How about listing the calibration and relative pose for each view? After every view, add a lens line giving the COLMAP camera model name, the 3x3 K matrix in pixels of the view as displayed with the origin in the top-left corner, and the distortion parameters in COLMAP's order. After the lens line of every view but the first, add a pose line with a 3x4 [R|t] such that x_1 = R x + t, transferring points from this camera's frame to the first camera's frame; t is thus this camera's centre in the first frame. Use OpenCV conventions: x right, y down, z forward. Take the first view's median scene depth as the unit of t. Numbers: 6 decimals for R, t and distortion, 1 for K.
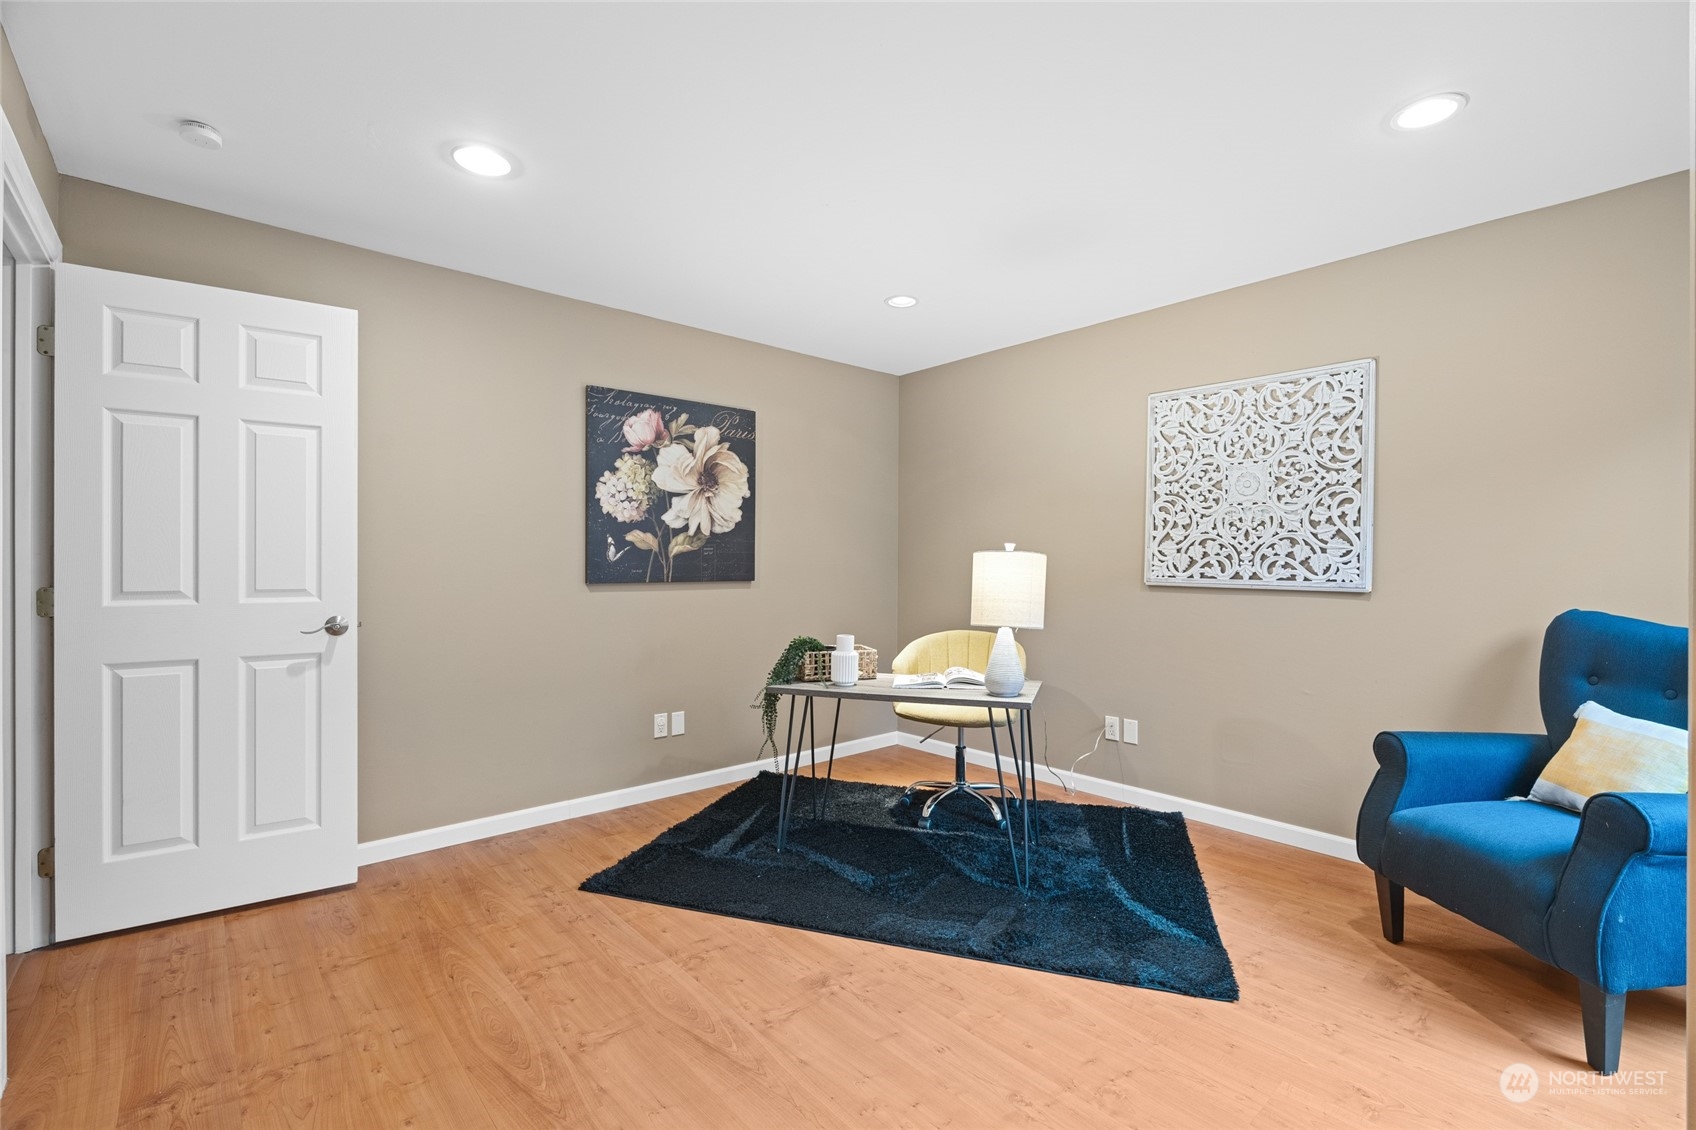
lens RADIAL K [[742.3, 0, 856.0], [0, 742.3, 569.9], [0, 0, 1]] dist [-0.002780, -0.001091]
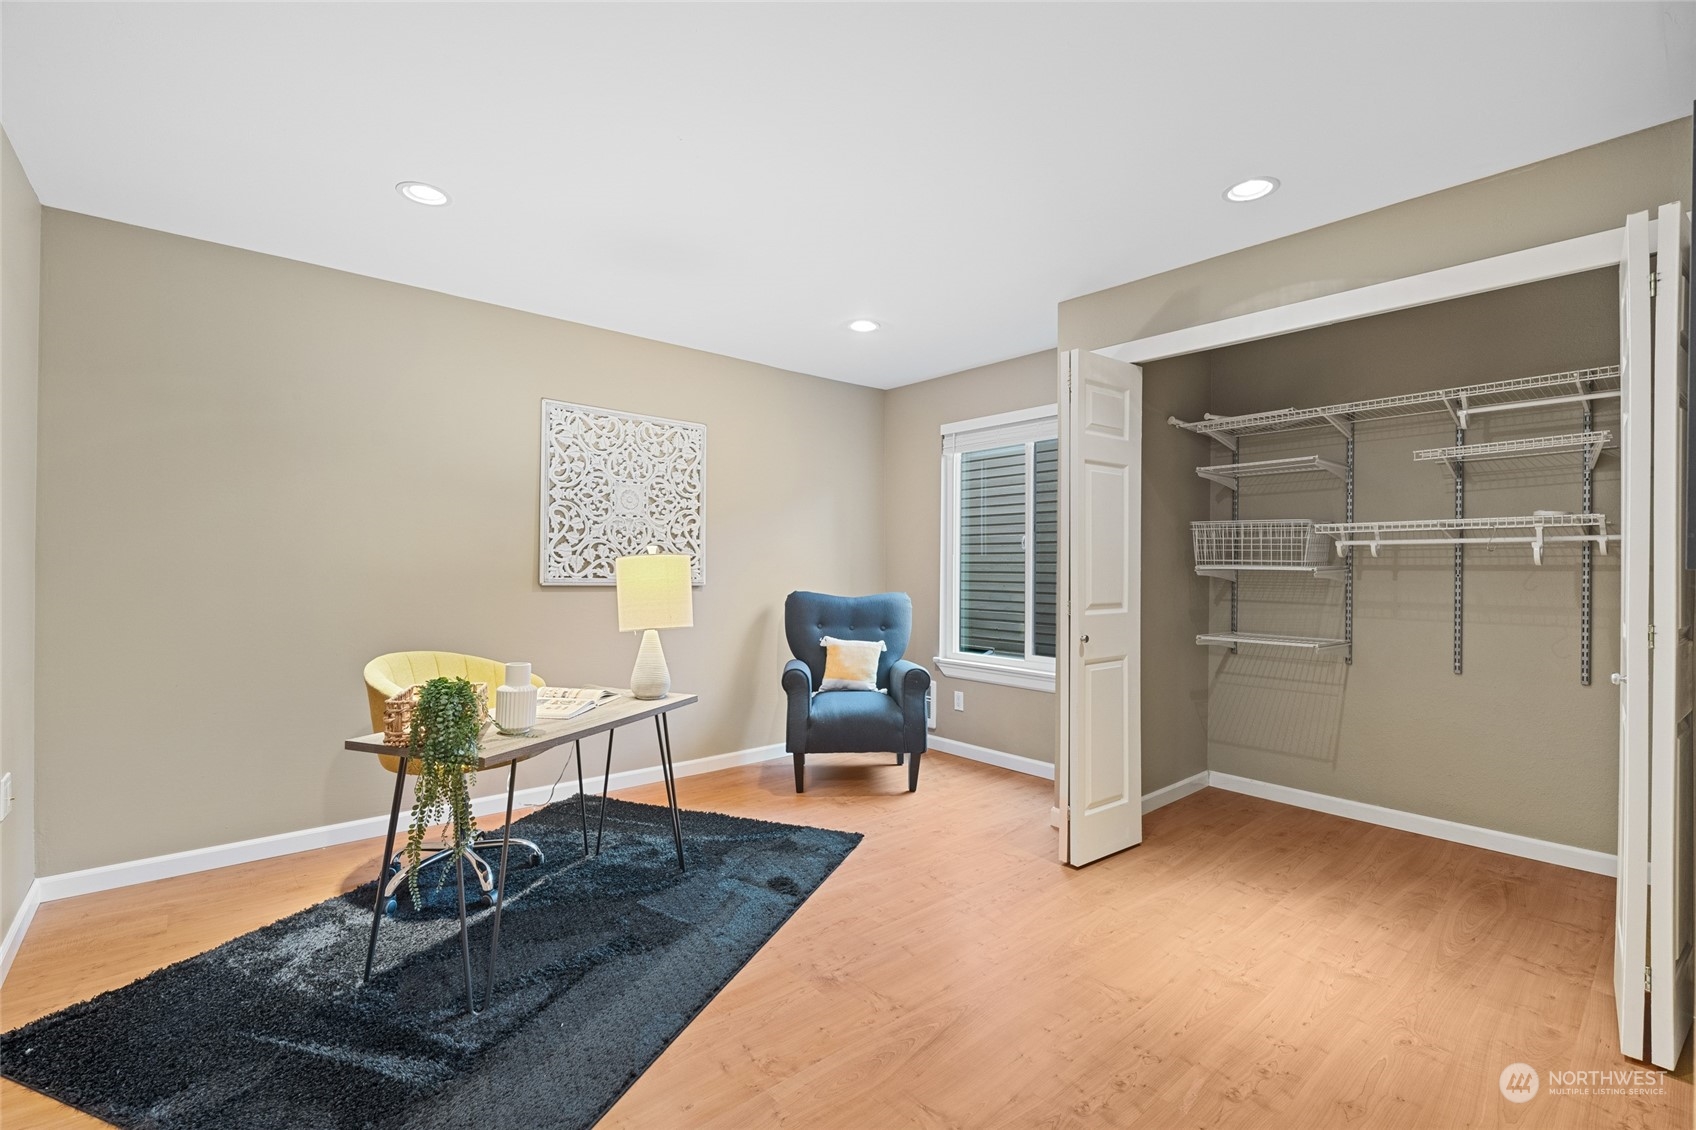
lens RADIAL K [[742.3, 0, 854.6], [0, 742.3, 570.4], [0, 0, 1]] dist [-0.002780, -0.001091]
pose [[0.012127, -0.006718, 0.999904, -0.663475], [-0.002539, 0.999974, 0.006749, -0.008778], [-0.999923, -0.002621, 0.012110, 0.596940]]
